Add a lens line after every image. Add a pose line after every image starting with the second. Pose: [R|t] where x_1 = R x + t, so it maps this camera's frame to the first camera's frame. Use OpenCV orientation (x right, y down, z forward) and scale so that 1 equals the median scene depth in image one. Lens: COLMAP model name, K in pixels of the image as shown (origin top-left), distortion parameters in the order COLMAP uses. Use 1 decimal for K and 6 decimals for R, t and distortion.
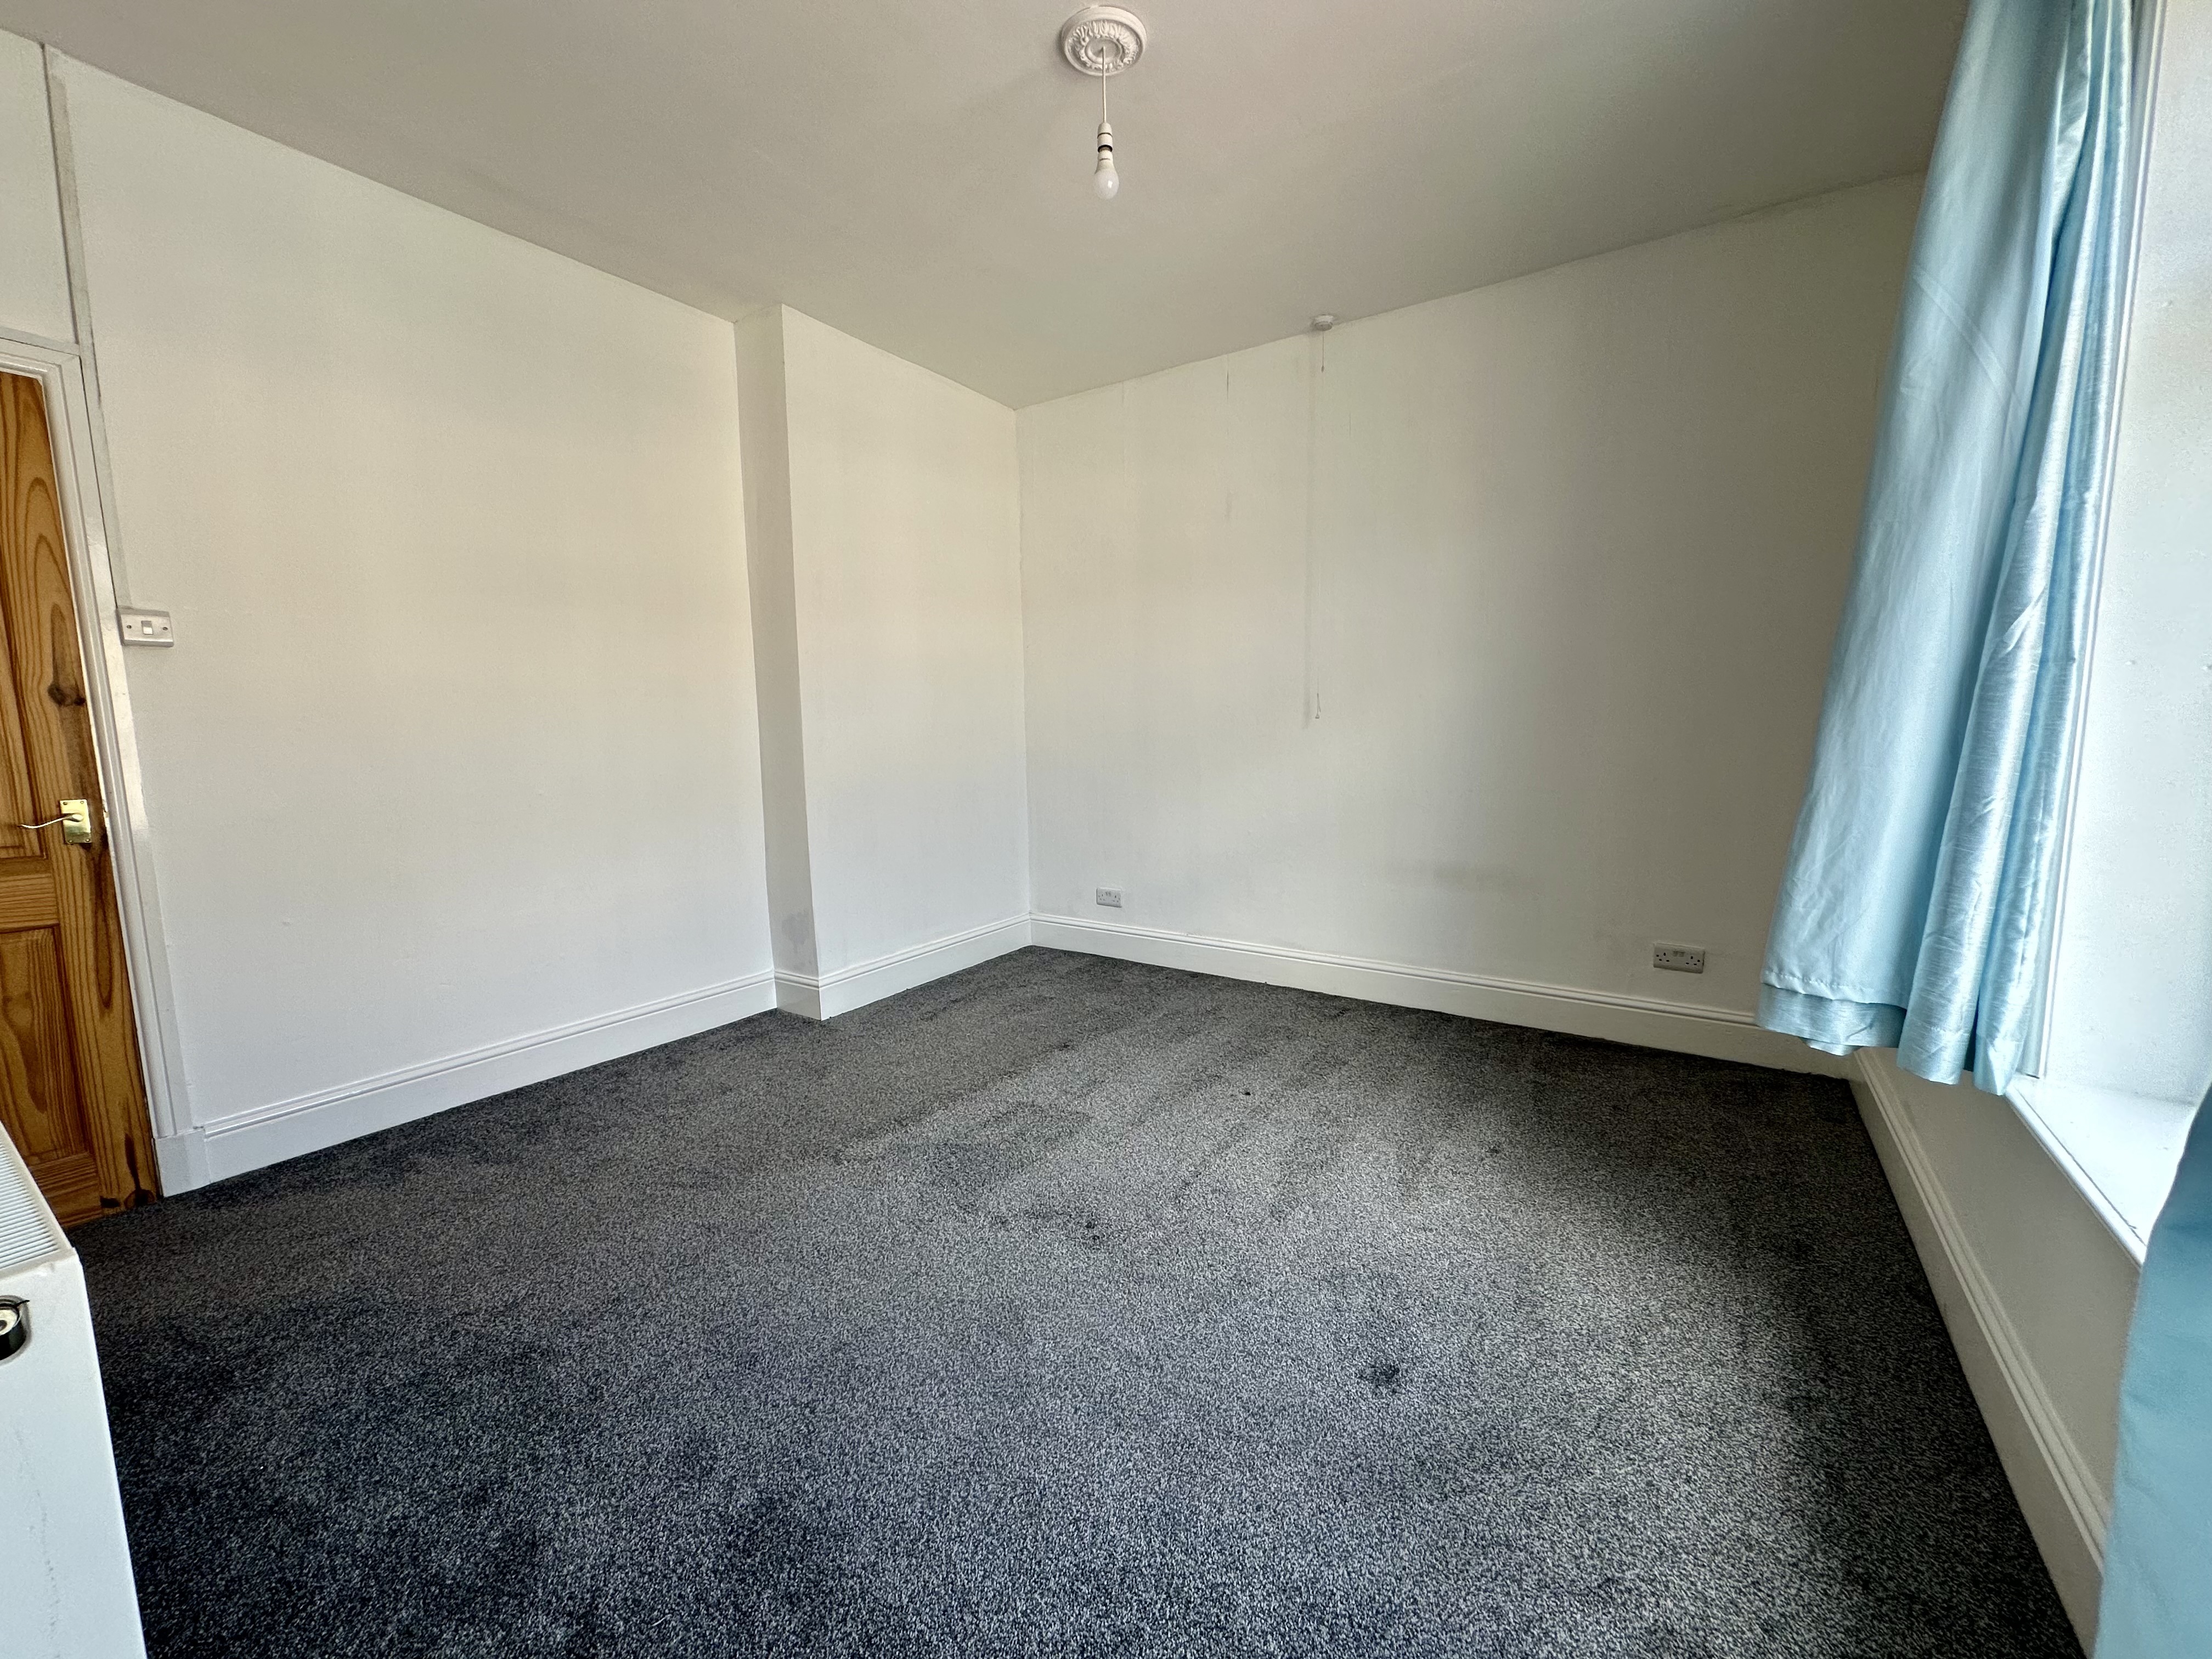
lens RADIAL K [[880.7, 0, 1108.9], [0, 880.7, 829.3], [0, 0, 1]] dist [-0.001694, 0.000338]
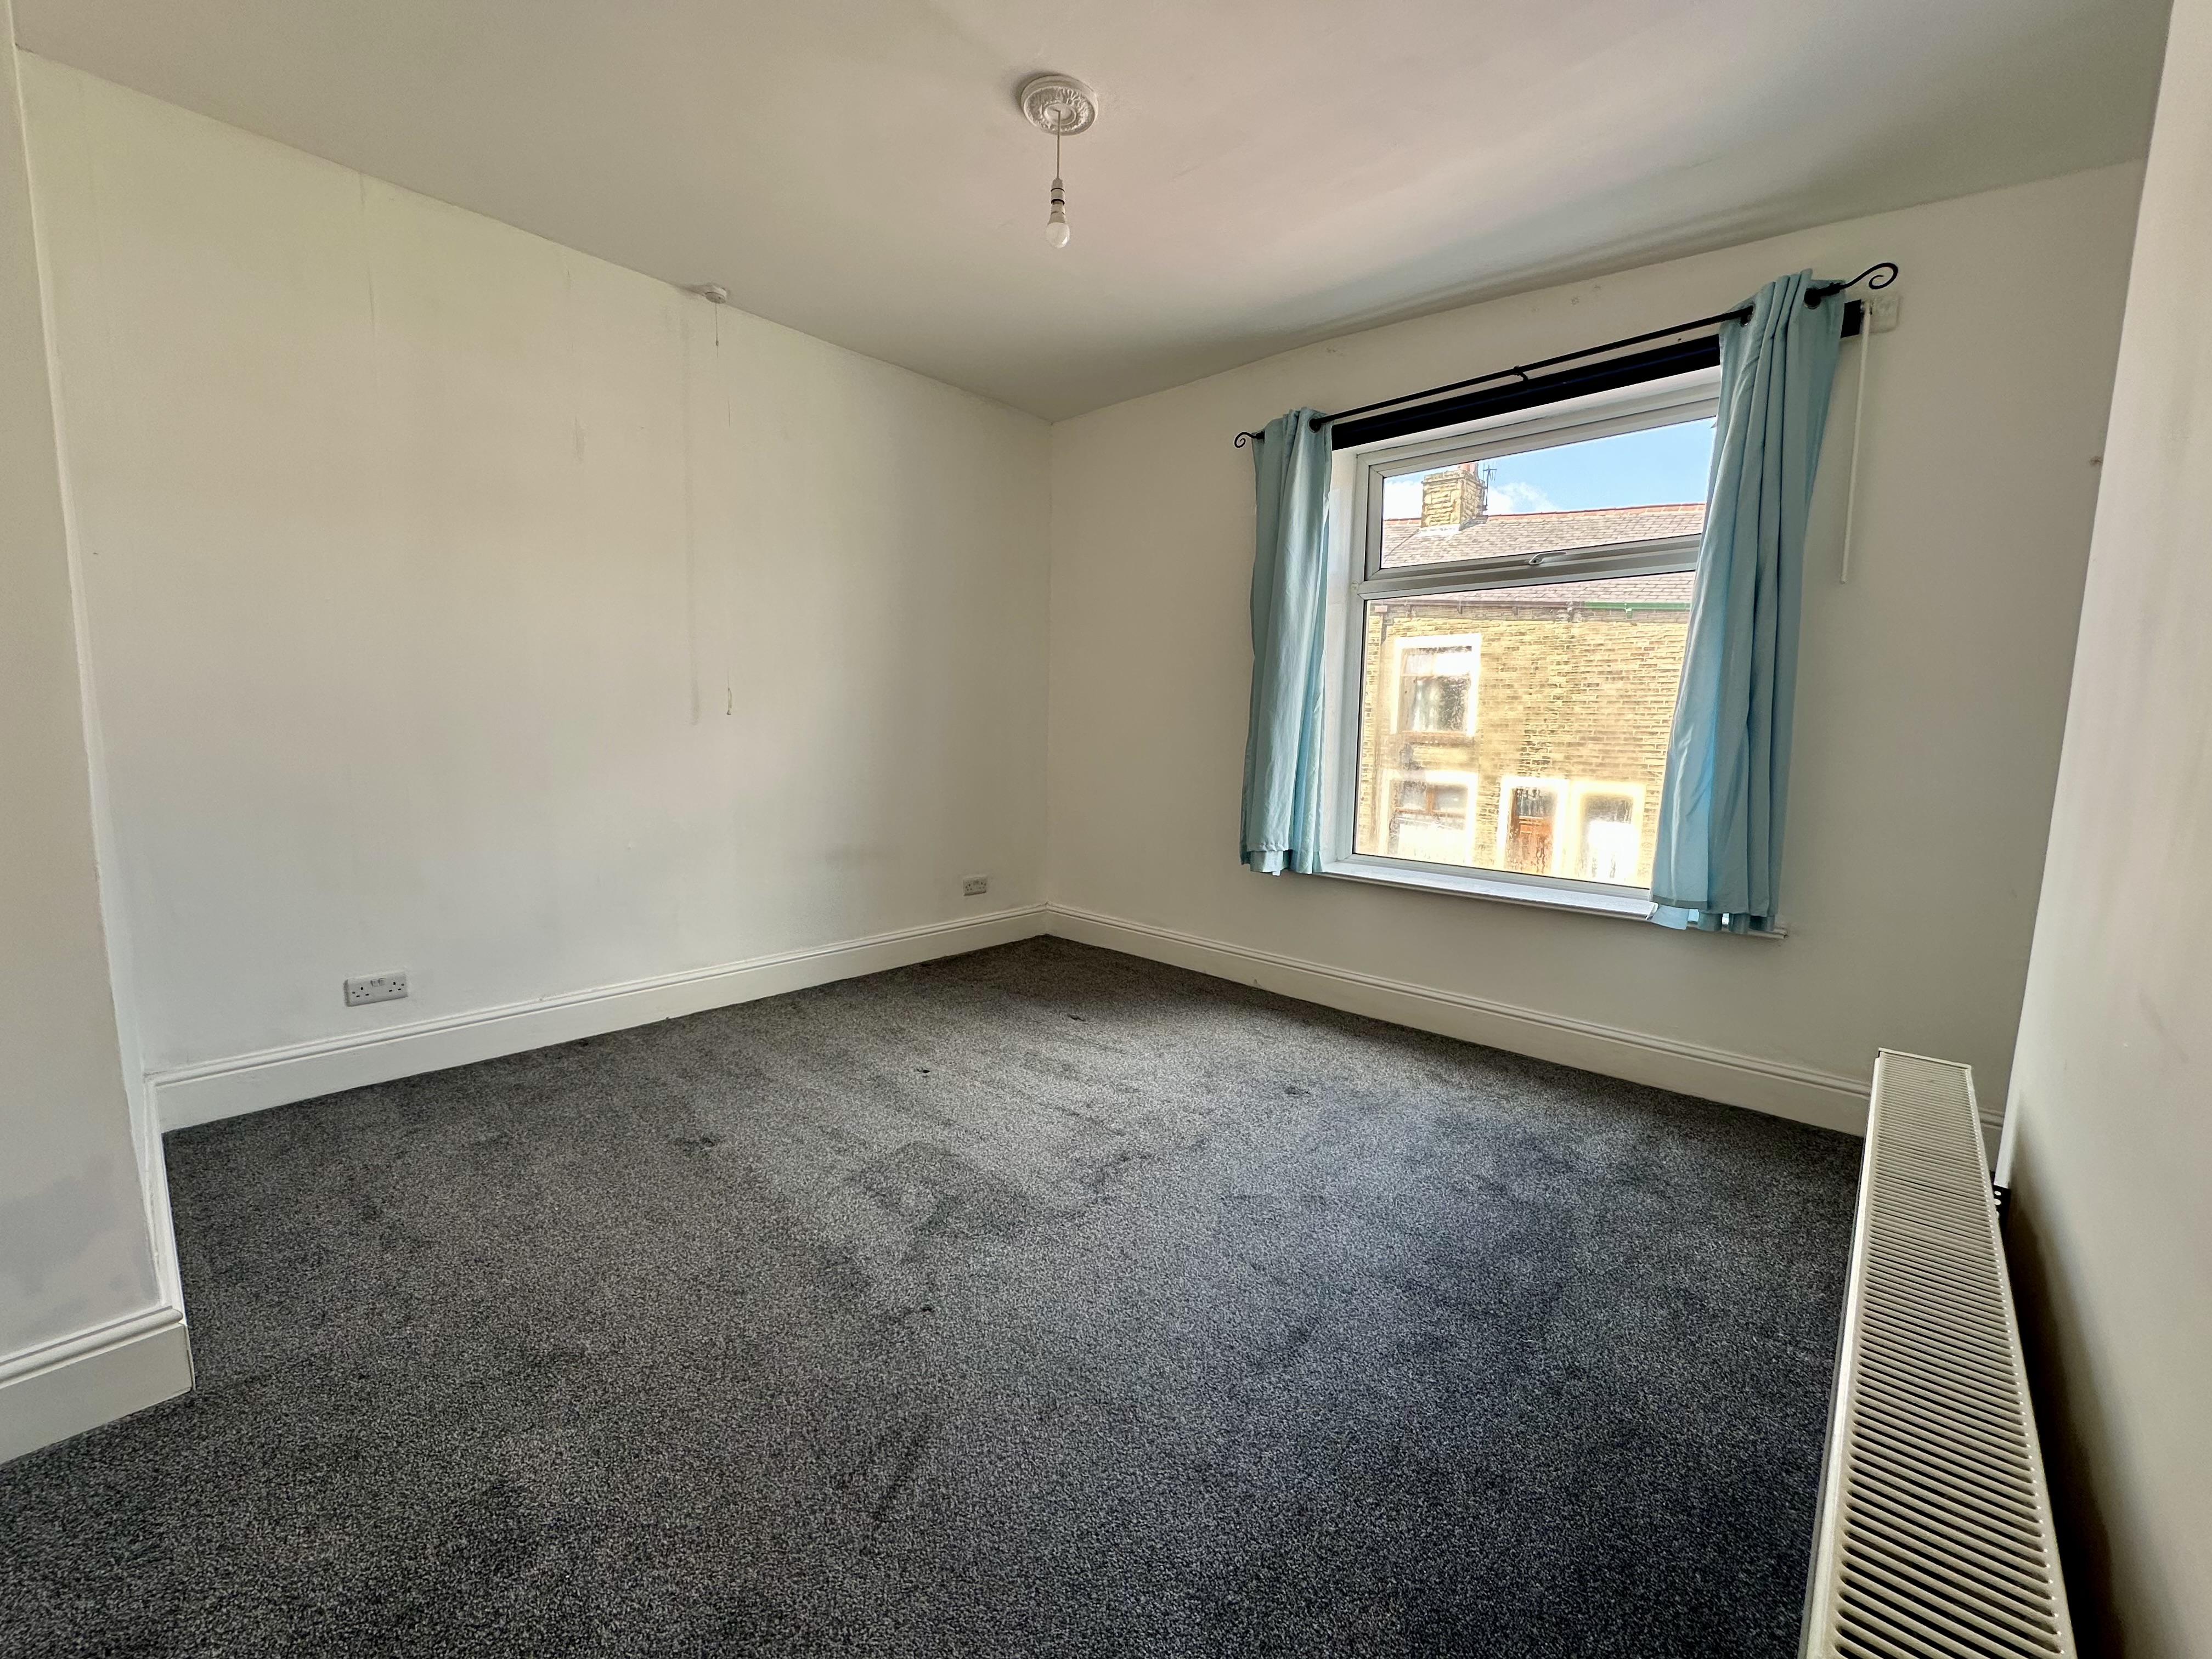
lens RADIAL K [[884.6, 0, 1110.5], [0, 884.6, 828.9], [0, 0, 1]] dist [-0.000580, -0.000054]
pose [[0.149547, -0.104302, 0.983238, -0.757955], [0.097824, 0.991102, 0.090258, -0.058746], [-0.983904, 0.082686, 0.158420, 0.536618]]
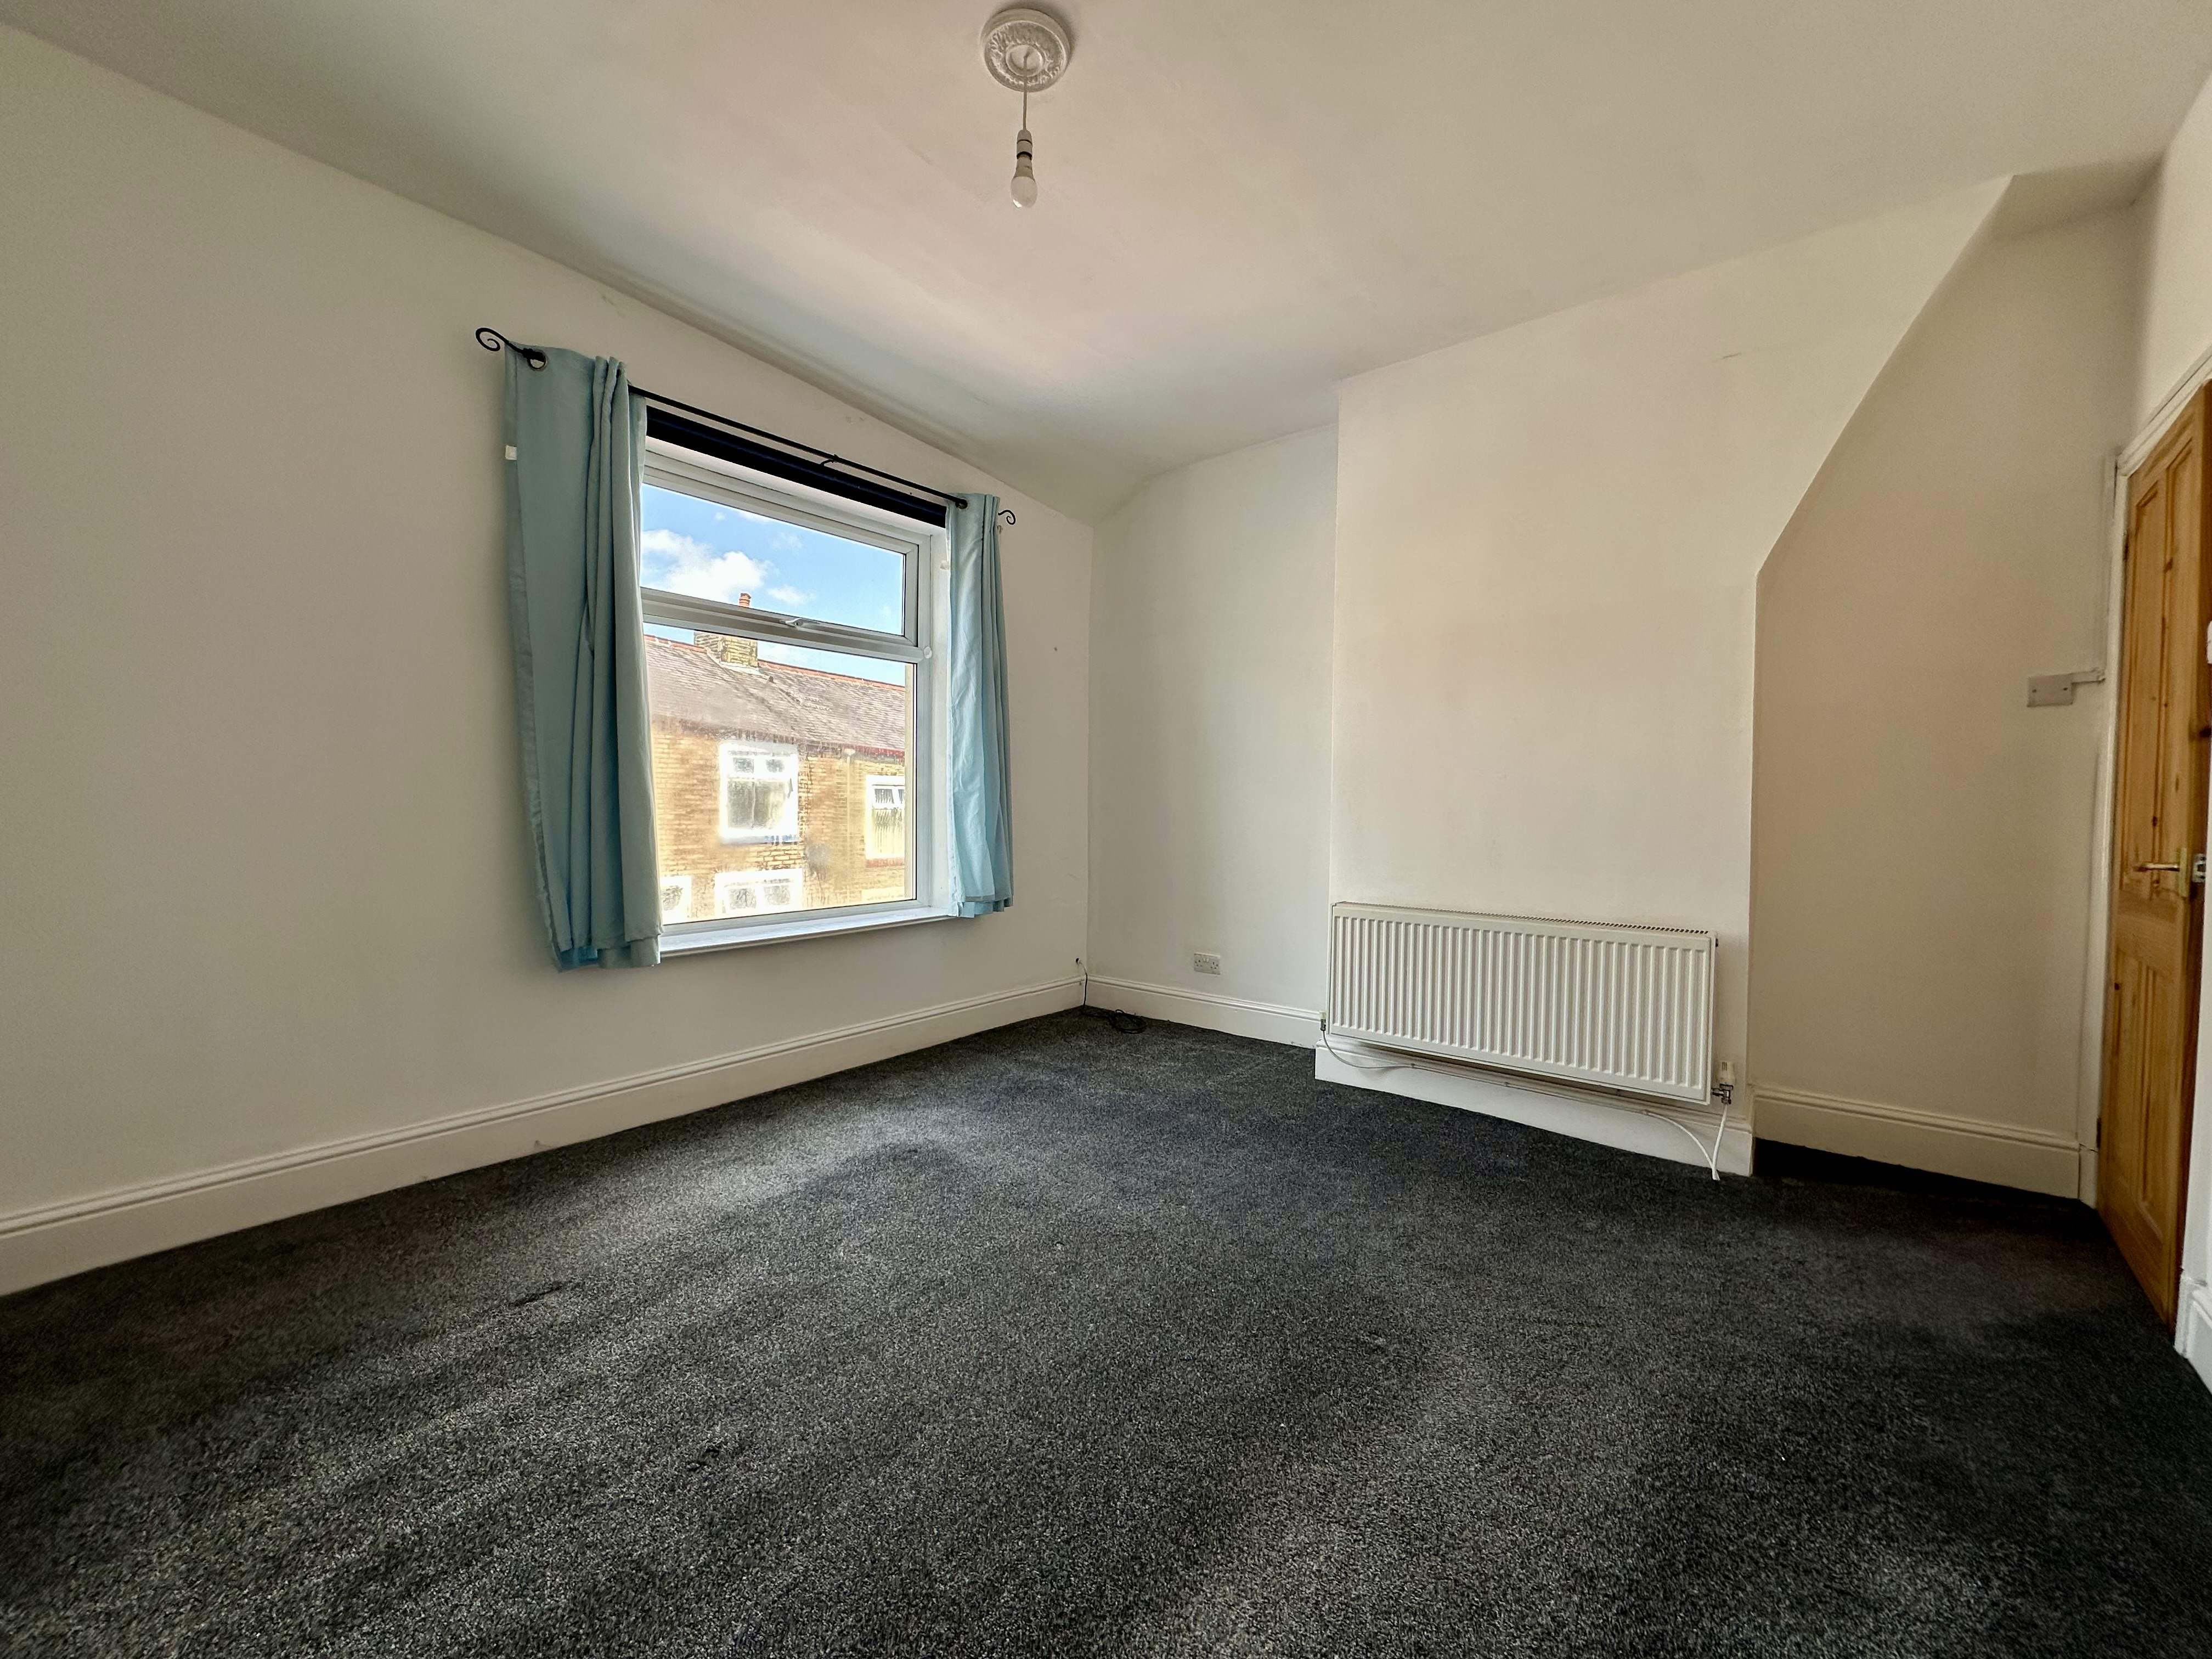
lens RADIAL K [[880.7, 0, 1108.9], [0, 880.7, 829.3], [0, 0, 1]] dist [-0.001694, 0.000338]
pose [[-0.996075, -0.000972, 0.088508, -0.117974], [0.012258, 0.988789, 0.148815, -0.131739], [-0.087660, 0.149316, -0.984896, 1.315006]]
